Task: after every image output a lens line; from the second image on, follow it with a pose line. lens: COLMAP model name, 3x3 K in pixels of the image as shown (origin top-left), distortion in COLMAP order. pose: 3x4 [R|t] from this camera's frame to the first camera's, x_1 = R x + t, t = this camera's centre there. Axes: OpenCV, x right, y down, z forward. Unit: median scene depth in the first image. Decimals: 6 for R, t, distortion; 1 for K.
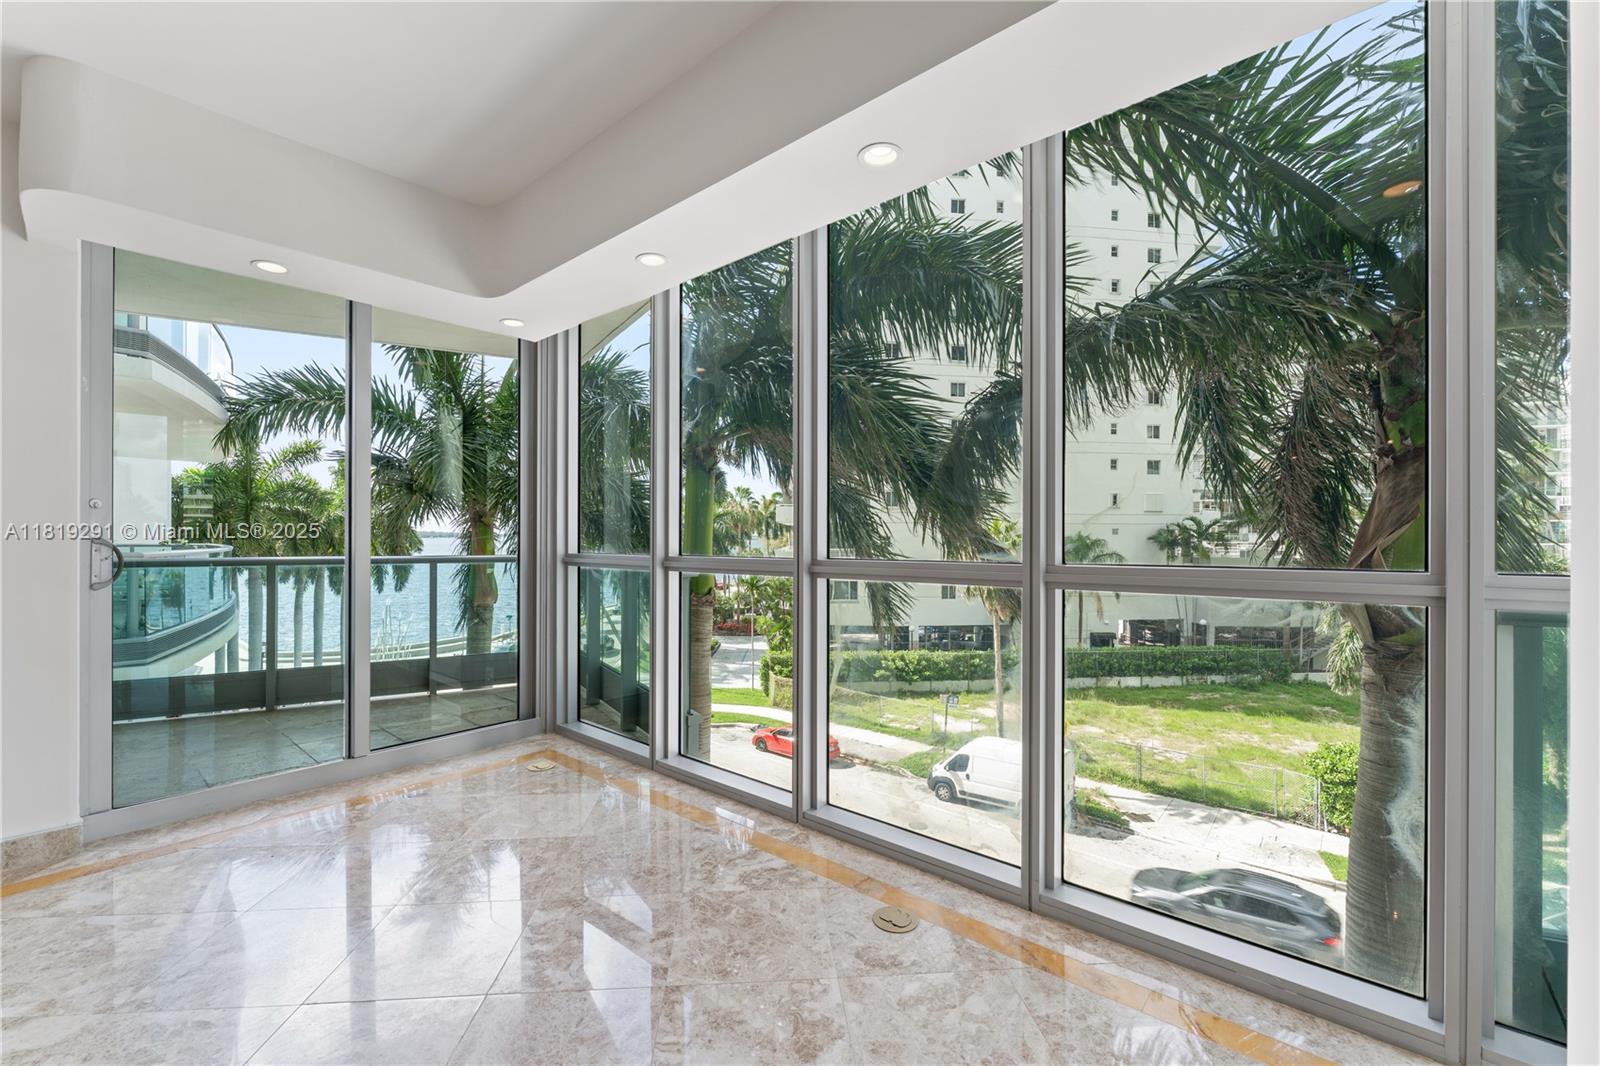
lens RADIAL K [[677.0, 0, 814.1], [0, 677.0, 533.0], [0, 0, 1]] dist [-0.001453, 0.000688]
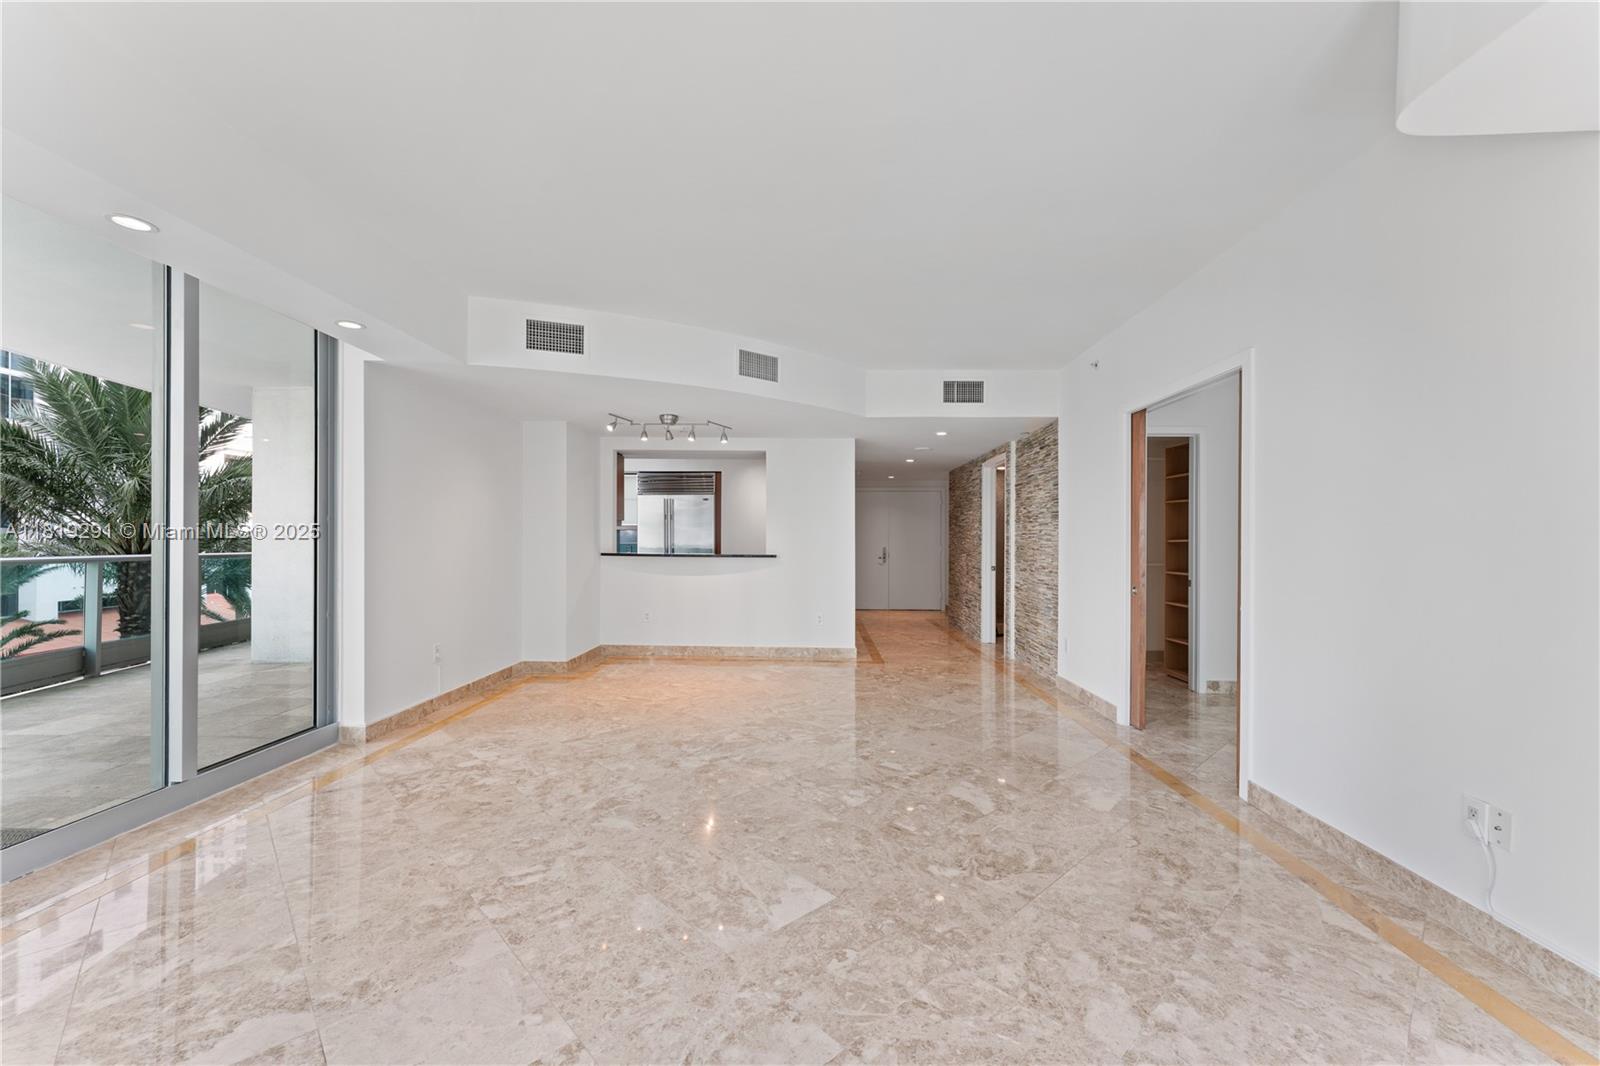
lens RADIAL K [[645.6, 0, 798.5], [0, 645.6, 531.4], [0, 0, 1]] dist [0.000574, -0.000126]
pose [[-0.769629, -0.013306, -0.638353, -0.008518], [-0.006924, 0.999898, -0.012495, -0.000707], [0.638454, -0.005196, -0.769642, 0.106099]]
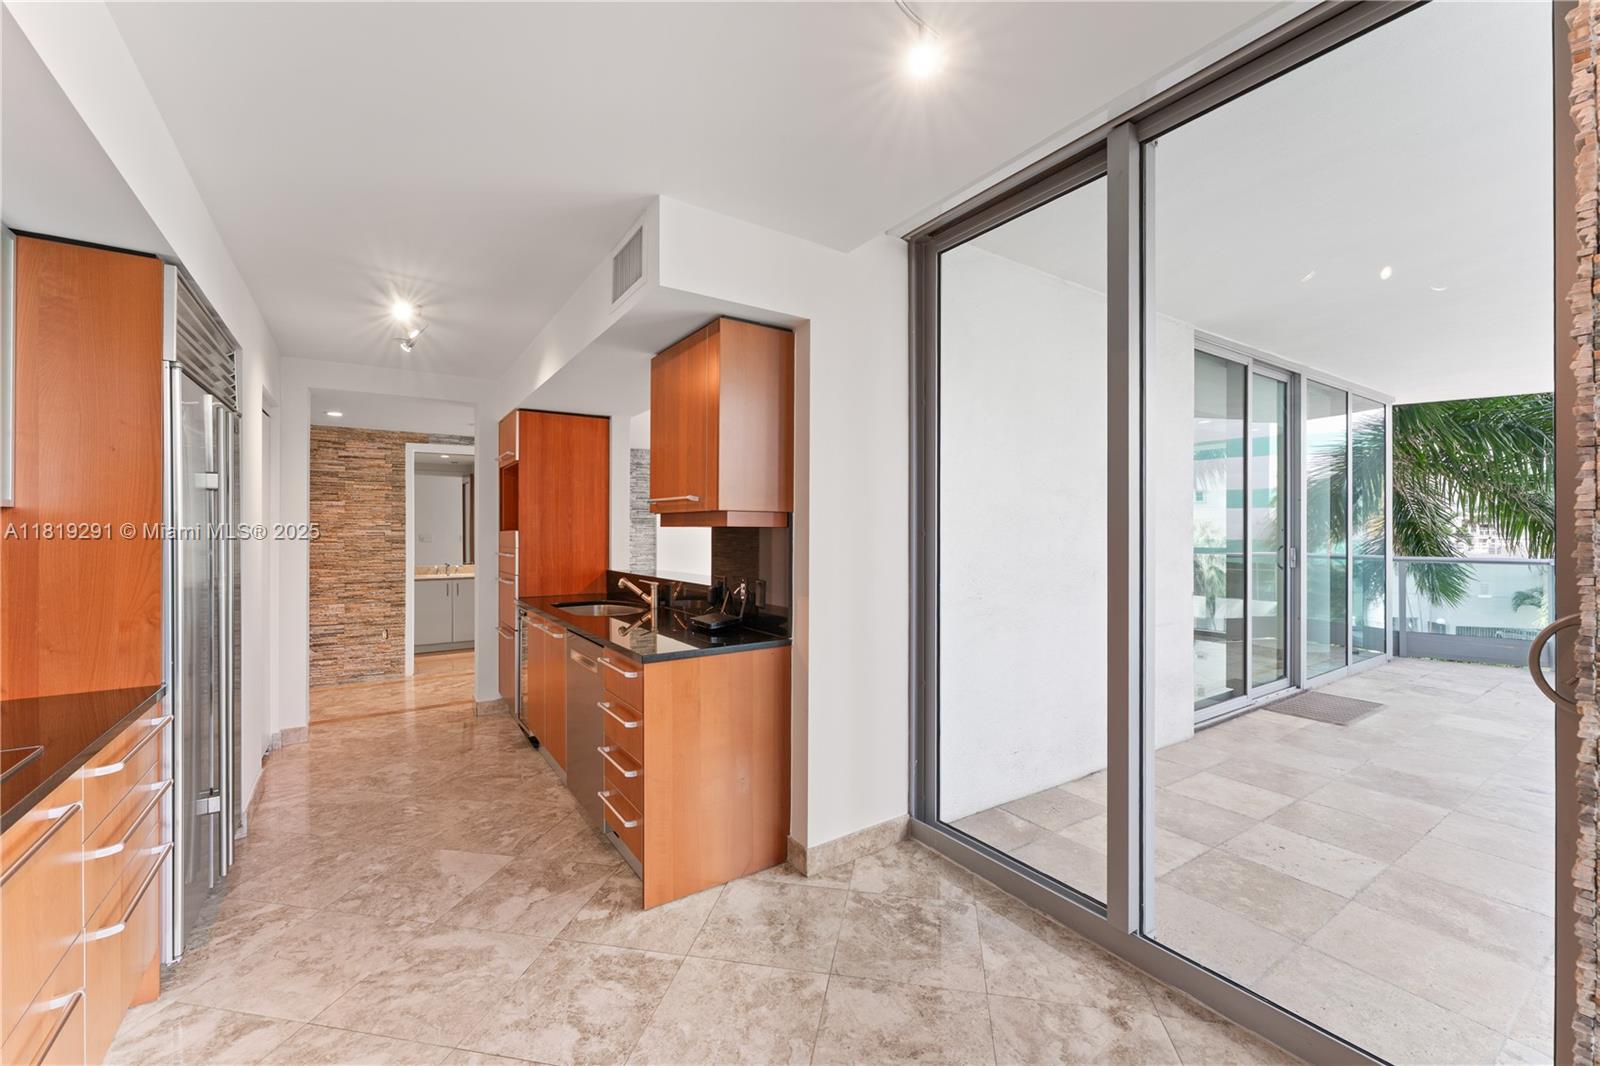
lens RADIAL K [[645.6, 0, 788.4], [0, 645.6, 529.1], [0, 0, 1]] dist [0.000574, -0.000126]
pose [[0.967605, -0.005974, -0.252398, -0.086493], [0.007095, 0.999969, 0.003530, -0.006417], [0.252369, -0.005206, 0.967617, -0.314141]]
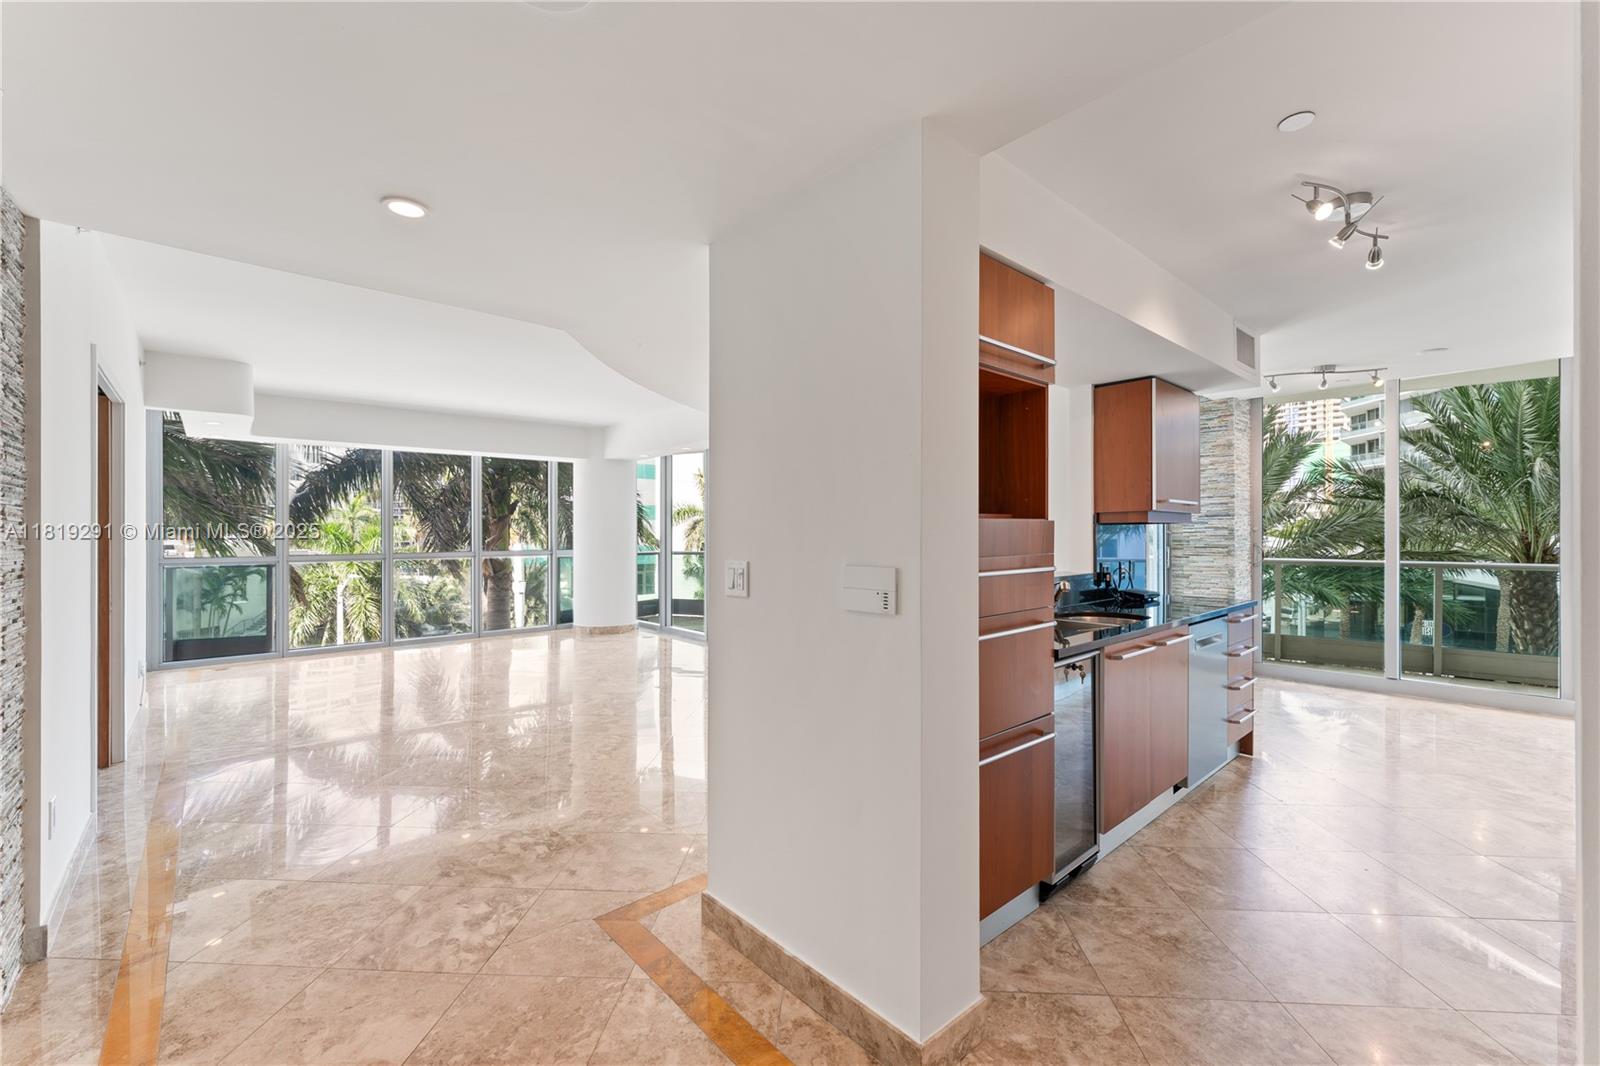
lens RADIAL K [[645.6, 0, 803.8], [0, 645.6, 533.6], [0, 0, 1]] dist [0.000574, -0.000126]
pose [[0.113861, 0.001153, 0.993496, -0.309871], [0.003263, 0.999993, -0.001534, -0.004275], [-0.993491, 0.003417, 0.113856, -0.129047]]
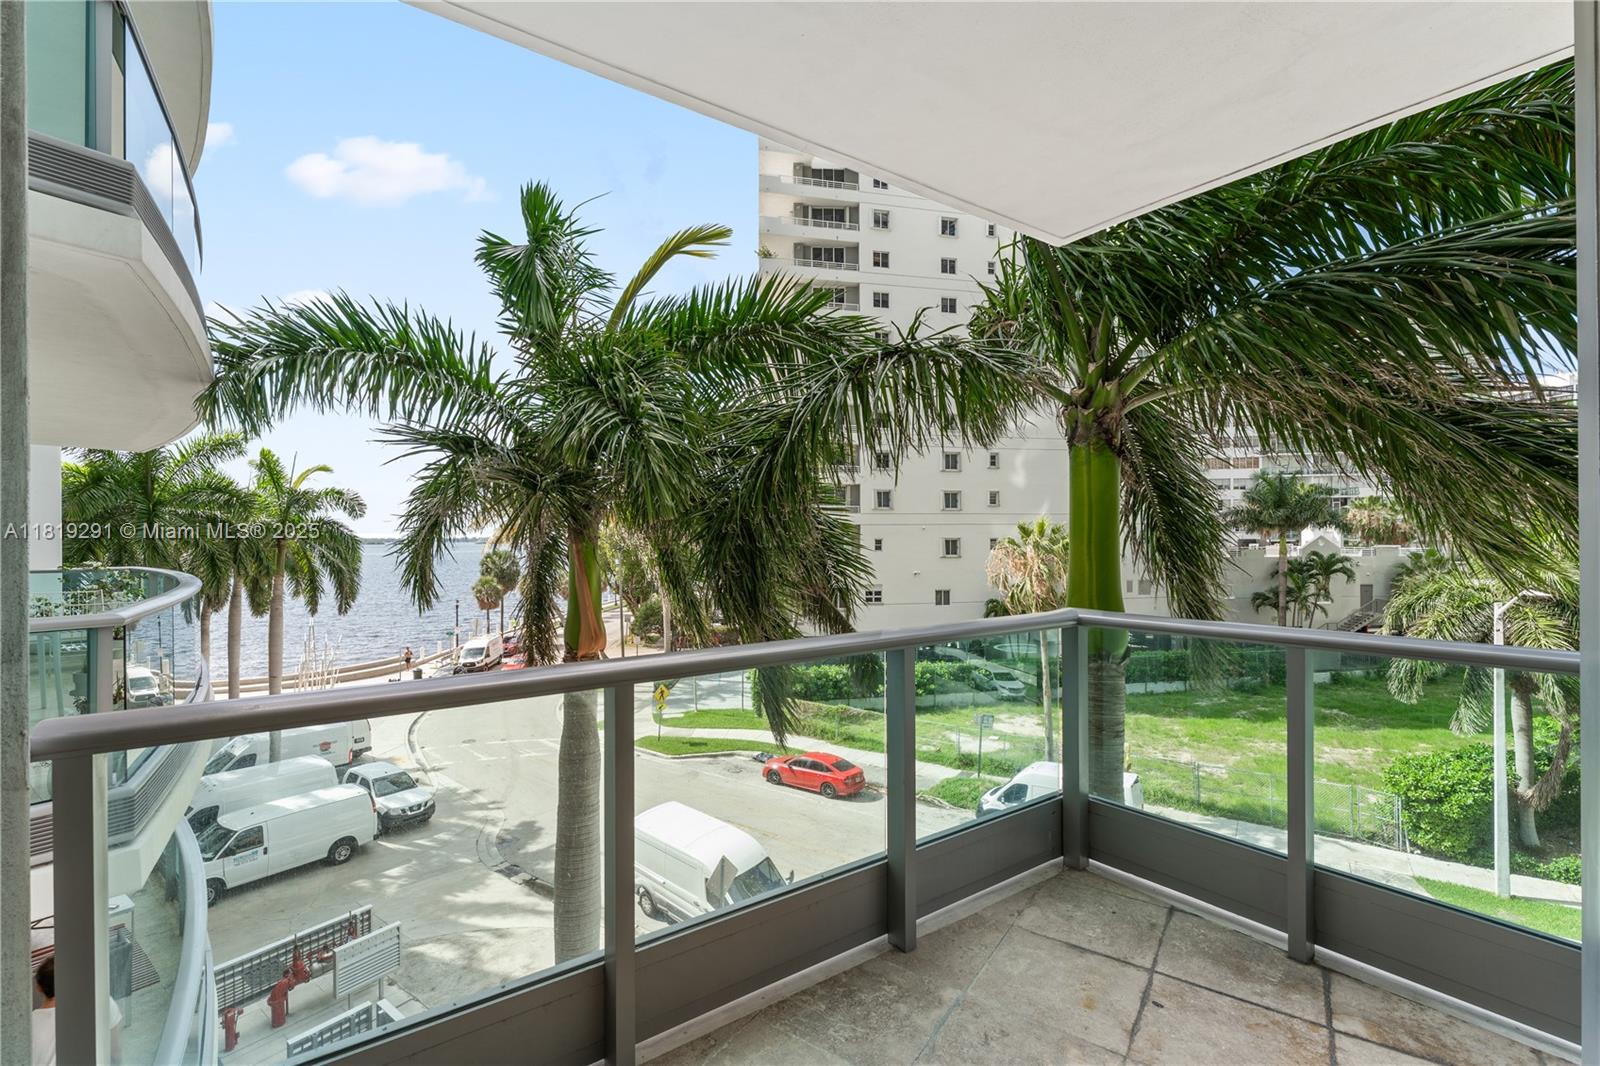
lens RADIAL K [[677.0, 0, 798.0], [0, 677.0, 529.2], [0, 0, 1]] dist [-0.001453, 0.000688]
pose [[0.994729, -0.007898, 0.102231, -0.152240], [0.008533, 0.999947, -0.005777, -0.007510], [-0.102180, 0.006619, 0.994744, 0.127997]]
